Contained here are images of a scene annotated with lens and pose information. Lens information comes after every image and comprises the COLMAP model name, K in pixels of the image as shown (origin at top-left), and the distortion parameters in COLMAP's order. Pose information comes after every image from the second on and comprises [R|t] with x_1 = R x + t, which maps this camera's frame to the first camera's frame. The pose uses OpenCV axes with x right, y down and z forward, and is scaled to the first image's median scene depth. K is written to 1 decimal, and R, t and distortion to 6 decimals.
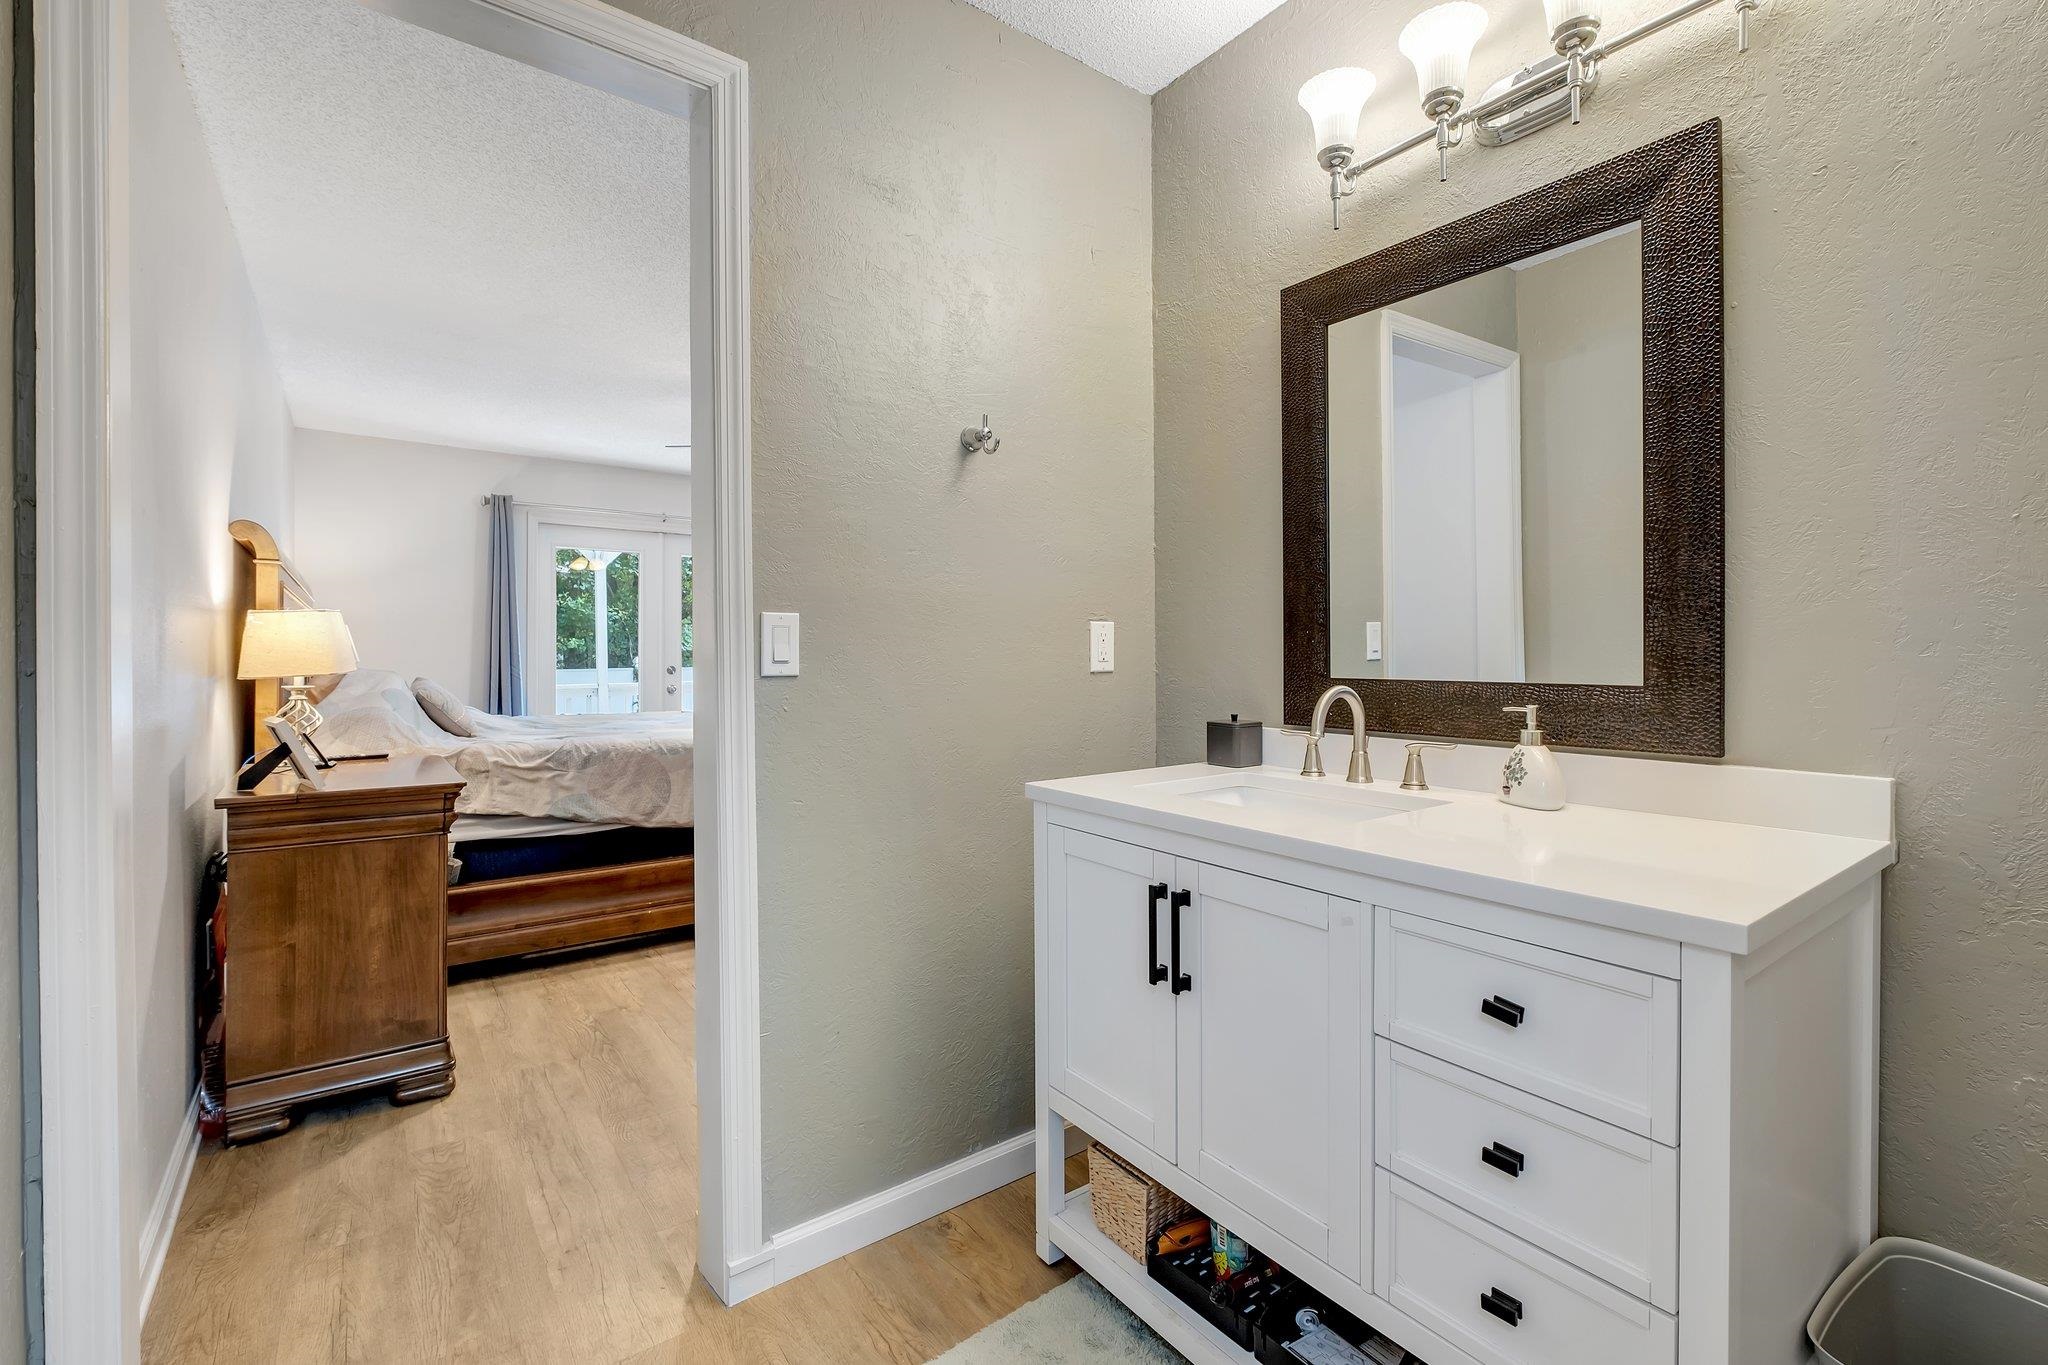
lens RADIAL K [[898.3, 0, 1029.3], [0, 898.3, 662.8], [0, 0, 1]] dist [-0.000520, 0.000389]
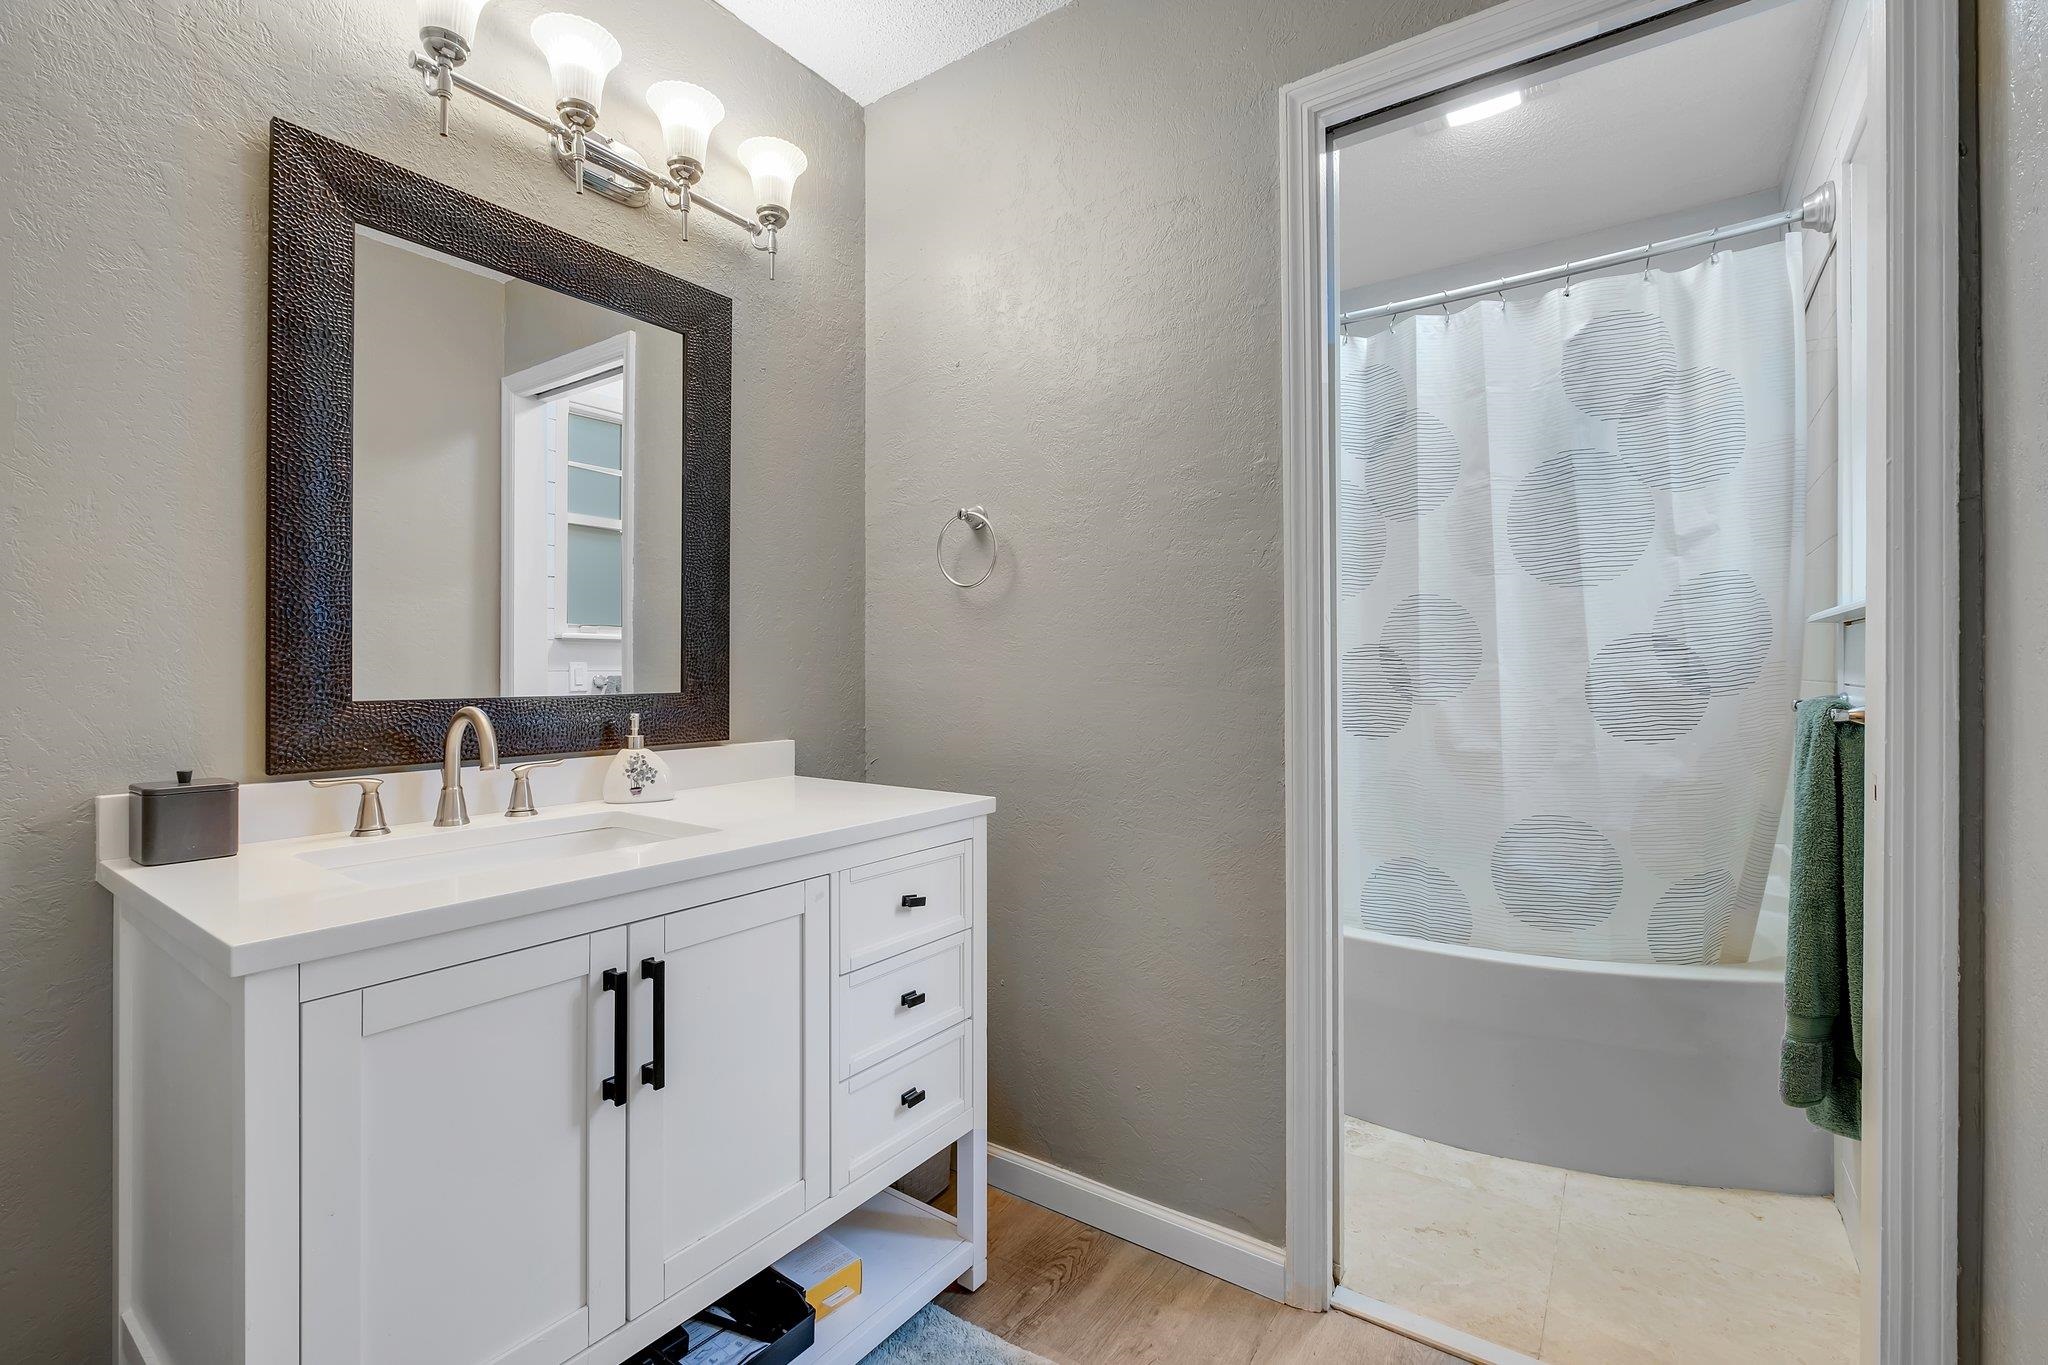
lens RADIAL K [[898.3, 0, 1029.3], [0, 898.3, 662.8], [0, 0, 1]] dist [-0.000520, 0.000389]
pose [[-0.319212, 0.010310, 0.947627, -0.700328], [0.014978, 0.999871, -0.005833, -0.001955], [-0.947565, 0.012331, -0.319325, 0.931915]]
